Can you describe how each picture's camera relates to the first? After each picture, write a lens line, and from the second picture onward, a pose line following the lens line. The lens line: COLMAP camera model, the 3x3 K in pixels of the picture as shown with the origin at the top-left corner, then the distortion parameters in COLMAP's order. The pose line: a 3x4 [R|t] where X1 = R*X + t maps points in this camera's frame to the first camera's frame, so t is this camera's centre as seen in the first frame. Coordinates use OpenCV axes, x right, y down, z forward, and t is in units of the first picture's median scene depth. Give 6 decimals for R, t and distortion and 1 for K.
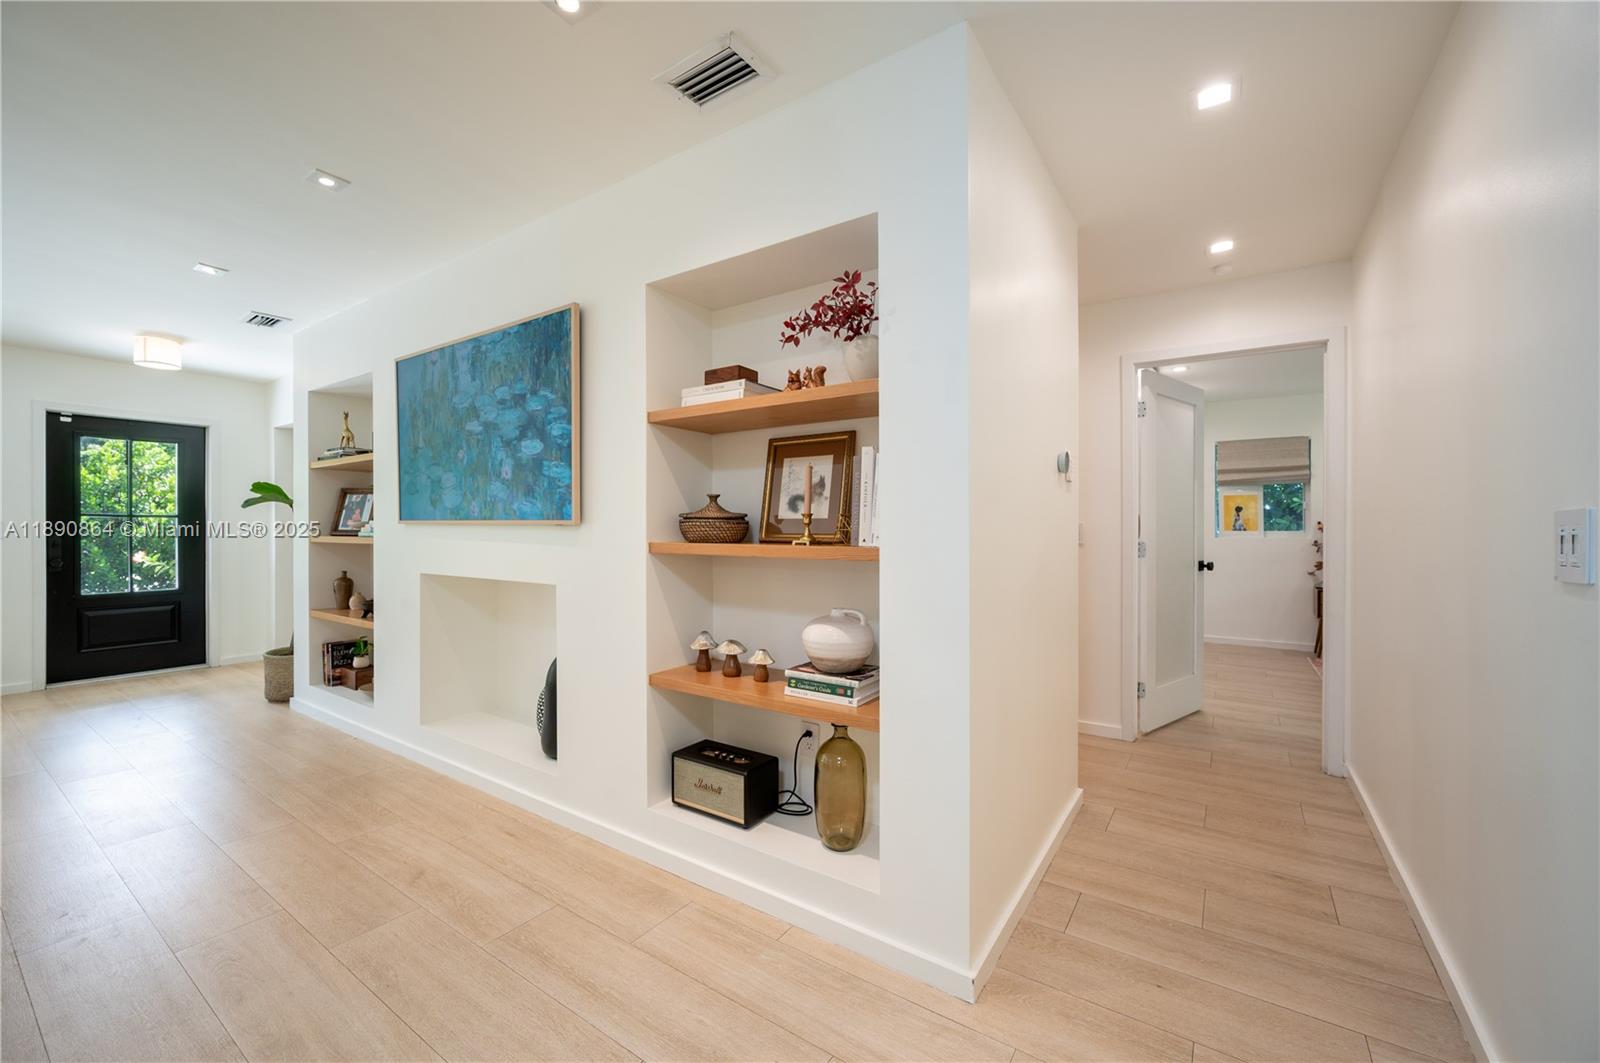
lens RADIAL K [[636.2, 0, 797.0], [0, 636.2, 525.6], [0, 0, 1]] dist [-0.007042, 0.000162]
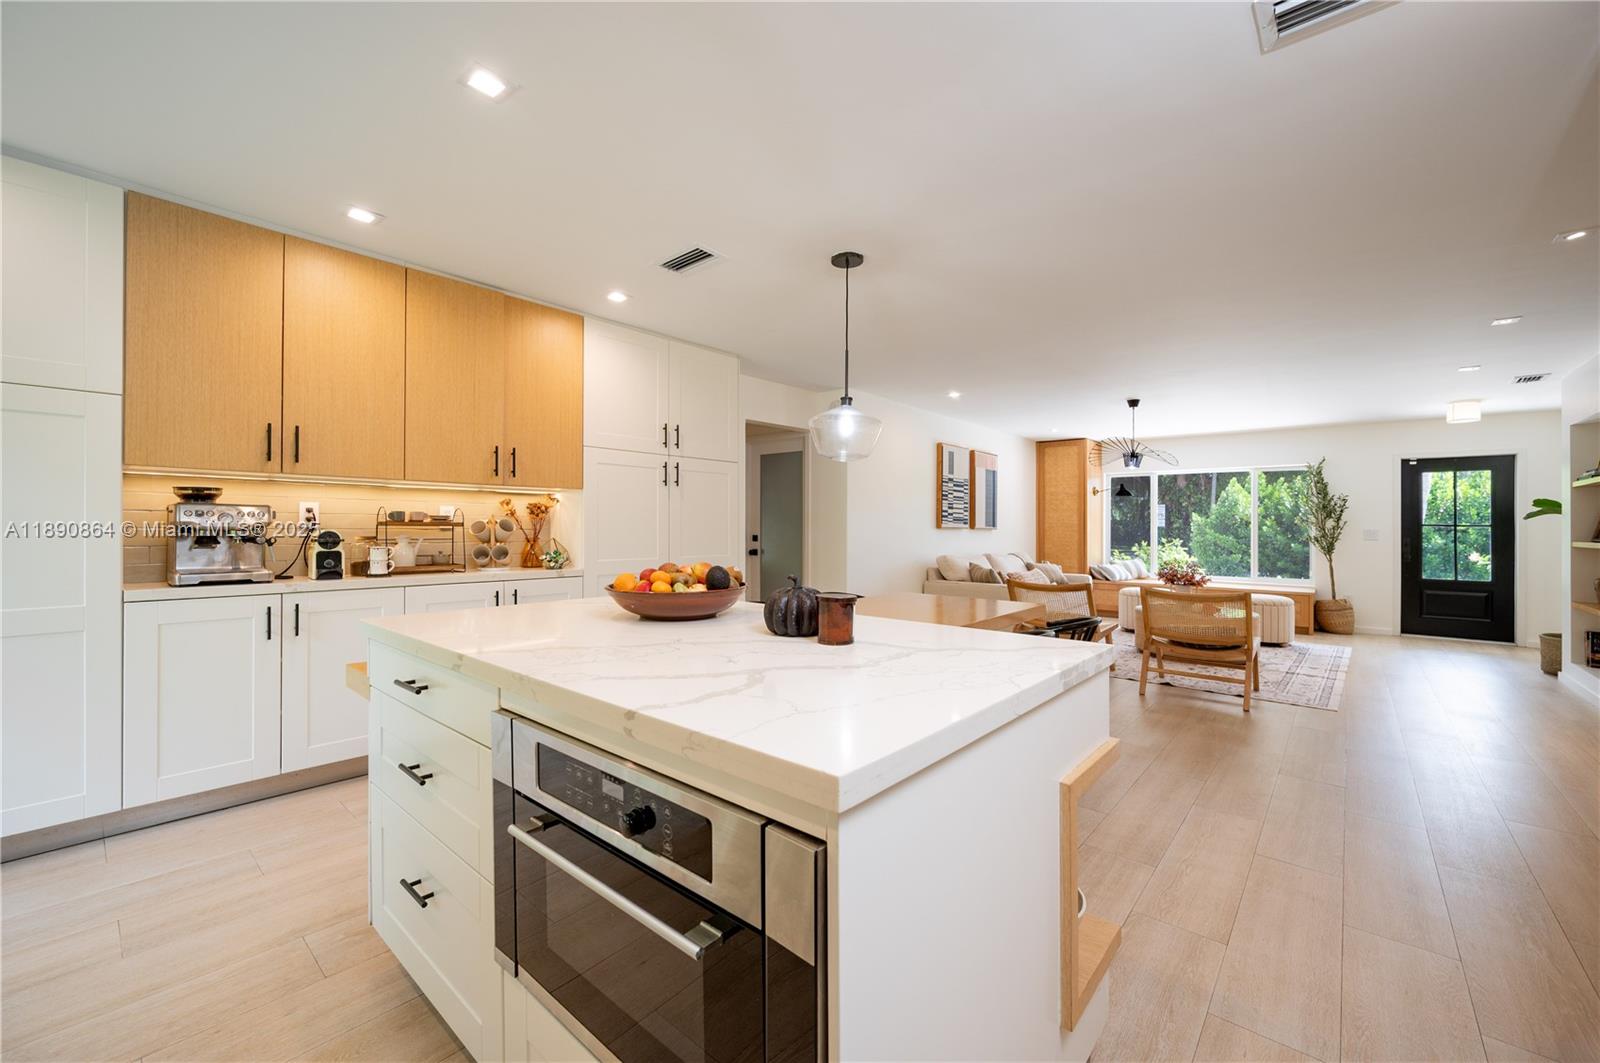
lens RADIAL K [[636.2, 0, 797.0], [0, 636.2, 525.6], [0, 0, 1]] dist [-0.007042, 0.000162]
pose [[-0.114582, -0.005072, -0.993401, 0.590919], [-0.006921, 0.999967, -0.004307, 0.000317], [0.993390, 0.006382, -0.114613, -0.341135]]
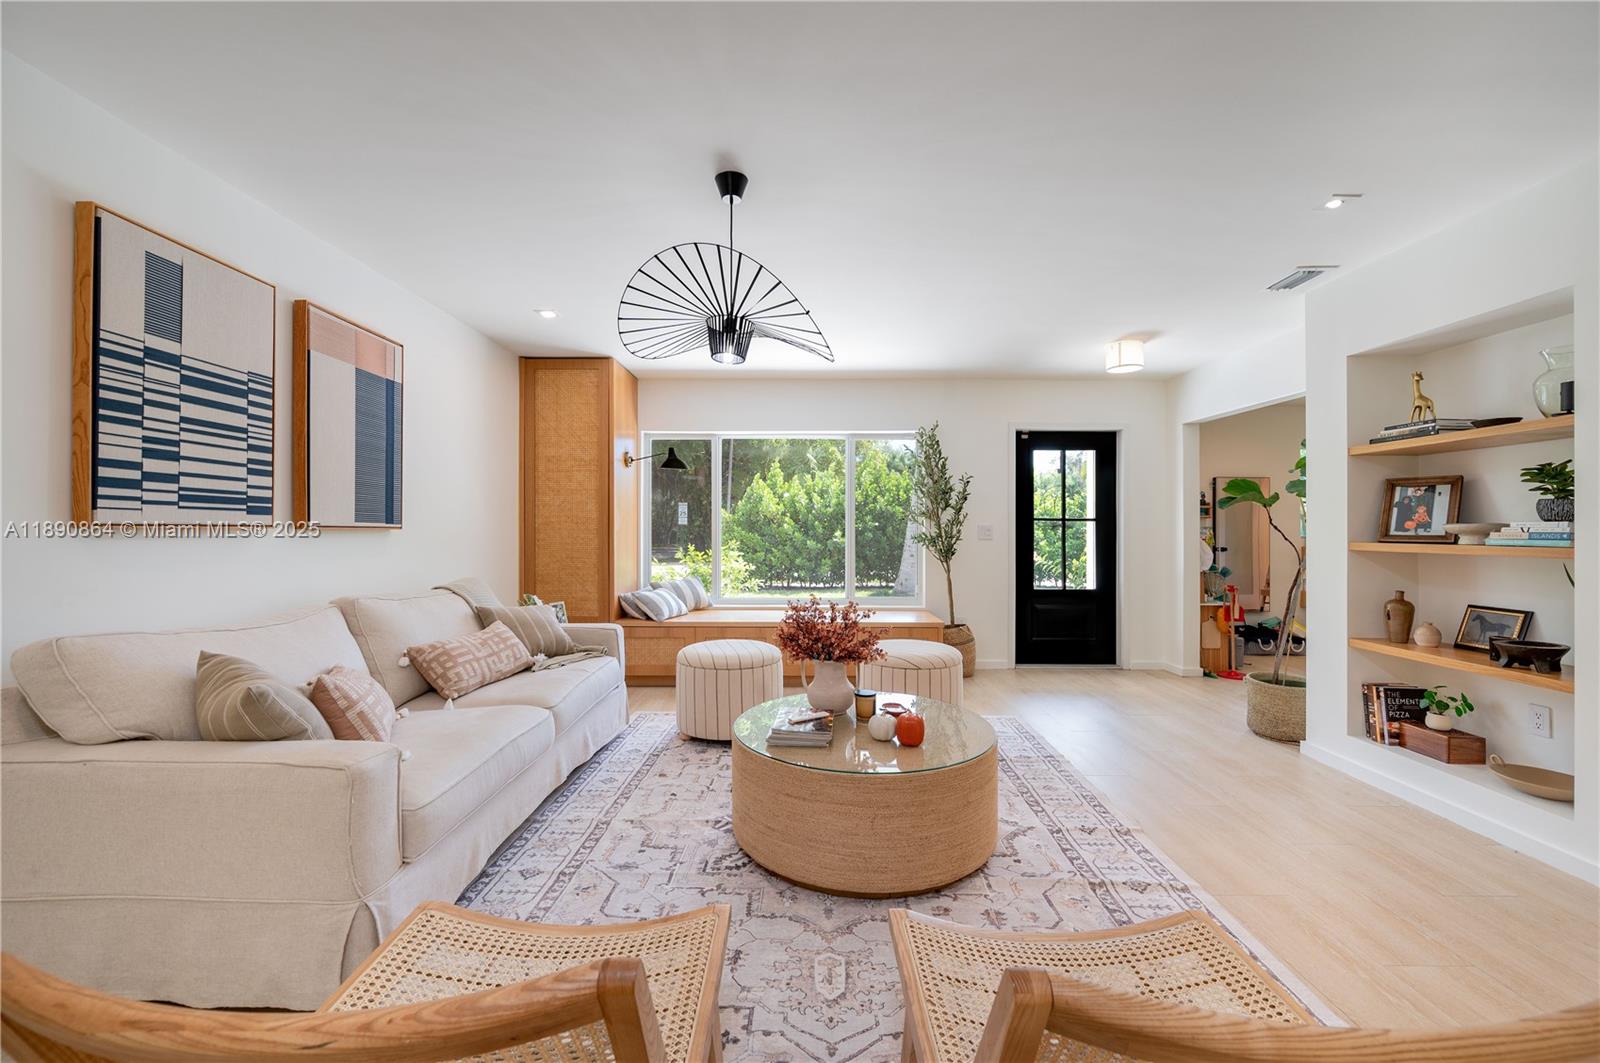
lens RADIAL K [[636.2, 0, 797.0], [0, 636.2, 525.6], [0, 0, 1]] dist [-0.007042, 0.000162]
pose [[0.558174, -0.003946, -0.829714, -0.476695], [-0.000003, 0.999989, -0.004757, -0.000661], [0.829724, 0.002658, 0.558168, 0.007178]]
